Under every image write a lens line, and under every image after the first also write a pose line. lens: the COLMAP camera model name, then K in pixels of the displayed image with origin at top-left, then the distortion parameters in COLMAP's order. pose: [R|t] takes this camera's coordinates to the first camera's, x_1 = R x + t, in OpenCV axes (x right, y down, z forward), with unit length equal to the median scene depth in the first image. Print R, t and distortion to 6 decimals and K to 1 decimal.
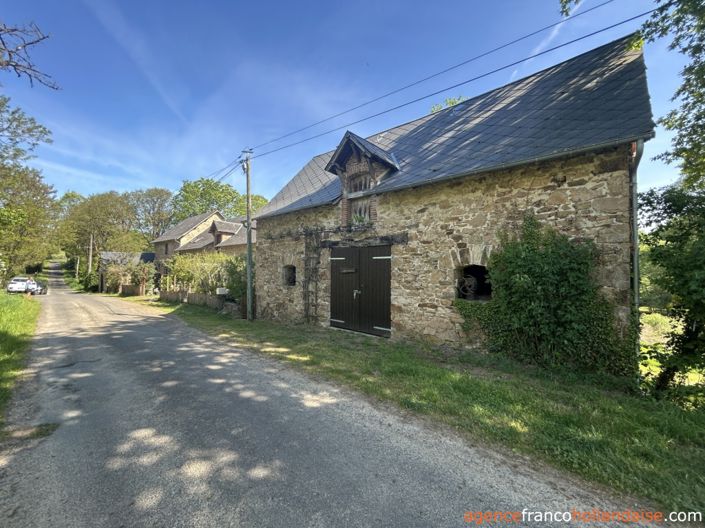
lens RADIAL K [[288.2, 0, 352.5], [0, 288.2, 264.0], [0, 0, 1]] dist [0.002327, 0.000296]
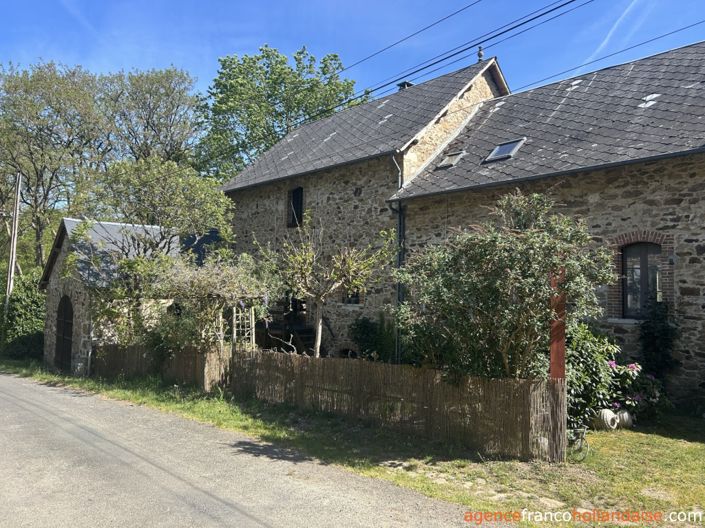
lens RADIAL K [[528.4, 0, 352.5], [0, 528.4, 264.0], [0, 0, 1]] dist [0.064351, -0.063617]
pose [[0.996032, 0.007614, -0.088672, -0.599192], [-0.011612, 0.998934, -0.044666, 0.024932], [0.088237, 0.045519, 0.995059, 0.561611]]
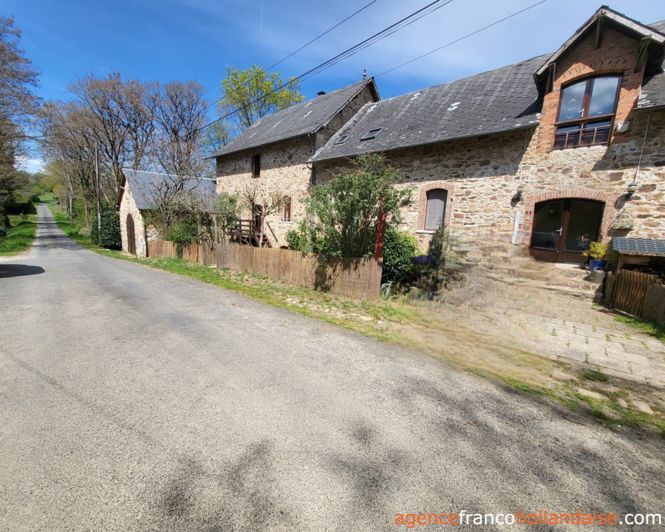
lens RADIAL K [[277.7, 0, 312.1], [0, 277.7, 263.5], [0, 0, 1]] dist [0.009533, -0.000032]
pose [[0.998712, 0.040050, -0.031153, -0.582209], [-0.034409, 0.985818, 0.164253, 0.031087], [0.037289, -0.162969, 0.985926, 0.573000]]
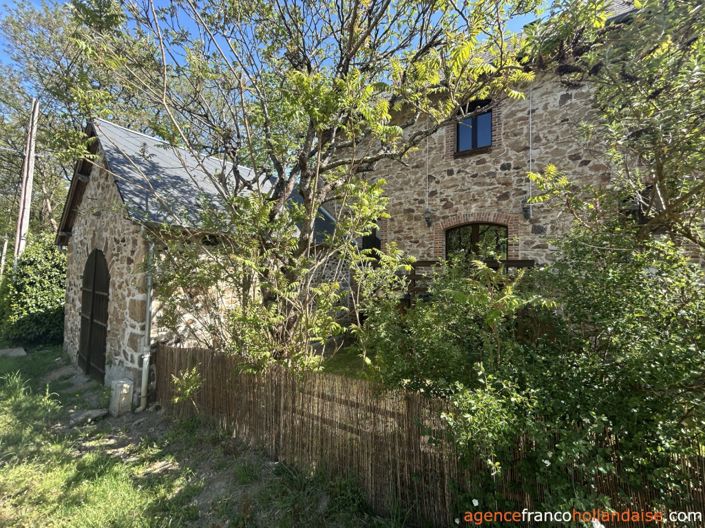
lens RADIAL K [[288.2, 0, 352.5], [0, 288.2, 264.0], [0, 0, 1]] dist [0.002327, 0.000296]
pose [[0.994307, 0.021397, 0.104387, -0.813549], [-0.019075, 0.999549, -0.023193, 0.046910], [-0.104836, 0.021070, 0.994266, 0.908037]]
